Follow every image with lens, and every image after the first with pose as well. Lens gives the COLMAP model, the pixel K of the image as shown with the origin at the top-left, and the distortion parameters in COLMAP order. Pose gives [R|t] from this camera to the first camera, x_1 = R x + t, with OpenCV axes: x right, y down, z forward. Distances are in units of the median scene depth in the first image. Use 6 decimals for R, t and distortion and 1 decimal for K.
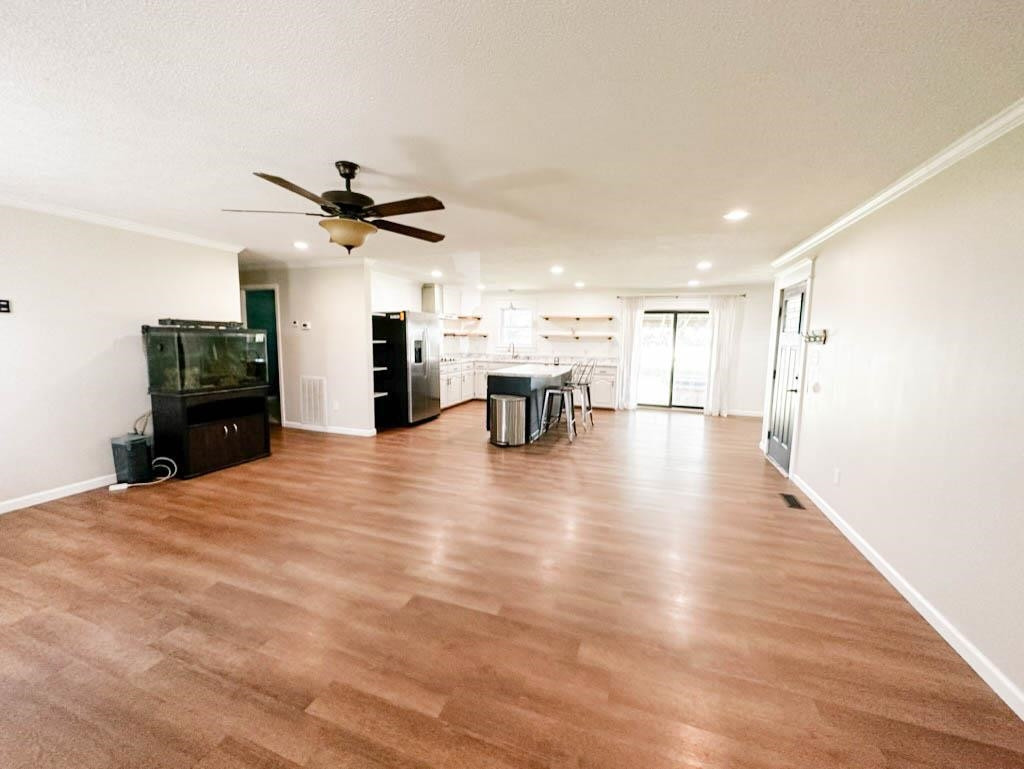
lens RADIAL K [[407.4, 0, 509.8], [0, 407.4, 383.6], [0, 0, 1]] dist [0.001104, 0.000034]
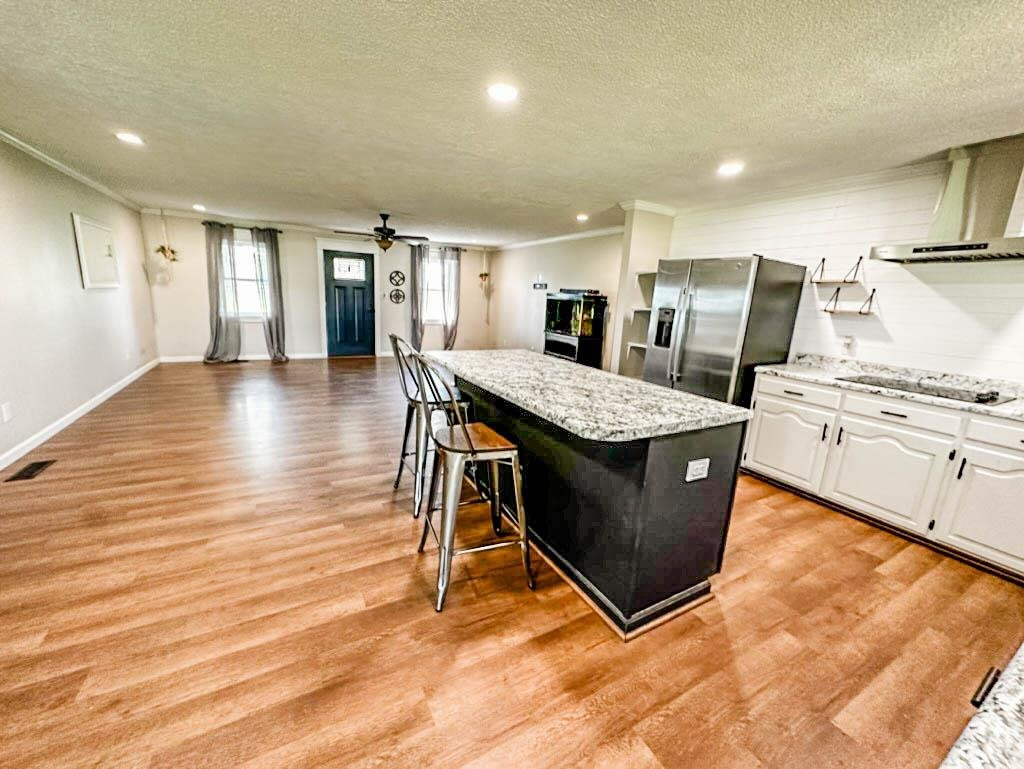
lens RADIAL K [[407.4, 0, 508.4], [0, 407.4, 384.8], [0, 0, 1]] dist [0.001104, 0.000034]
pose [[-0.647511, 0.113034, -0.753626, 0.696380], [-0.148967, 0.951085, 0.270642, -0.226196], [0.747354, 0.287509, -0.599000, 2.179546]]
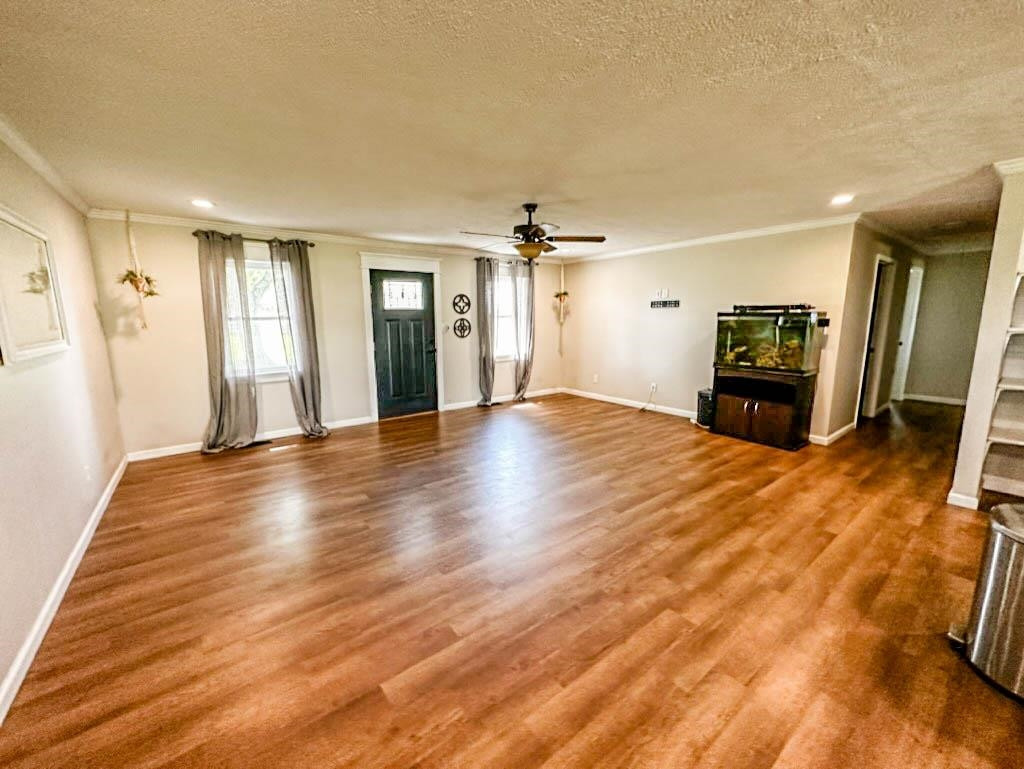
lens RADIAL K [[407.4, 0, 512.0], [0, 407.4, 383.3], [0, 0, 1]] dist [0.001104, 0.000034]
pose [[-0.540444, 0.124169, -0.832167, 0.644485], [-0.099634, 0.972647, 0.209836, -0.131563], [0.835460, 0.196317, -0.513290, 1.211653]]
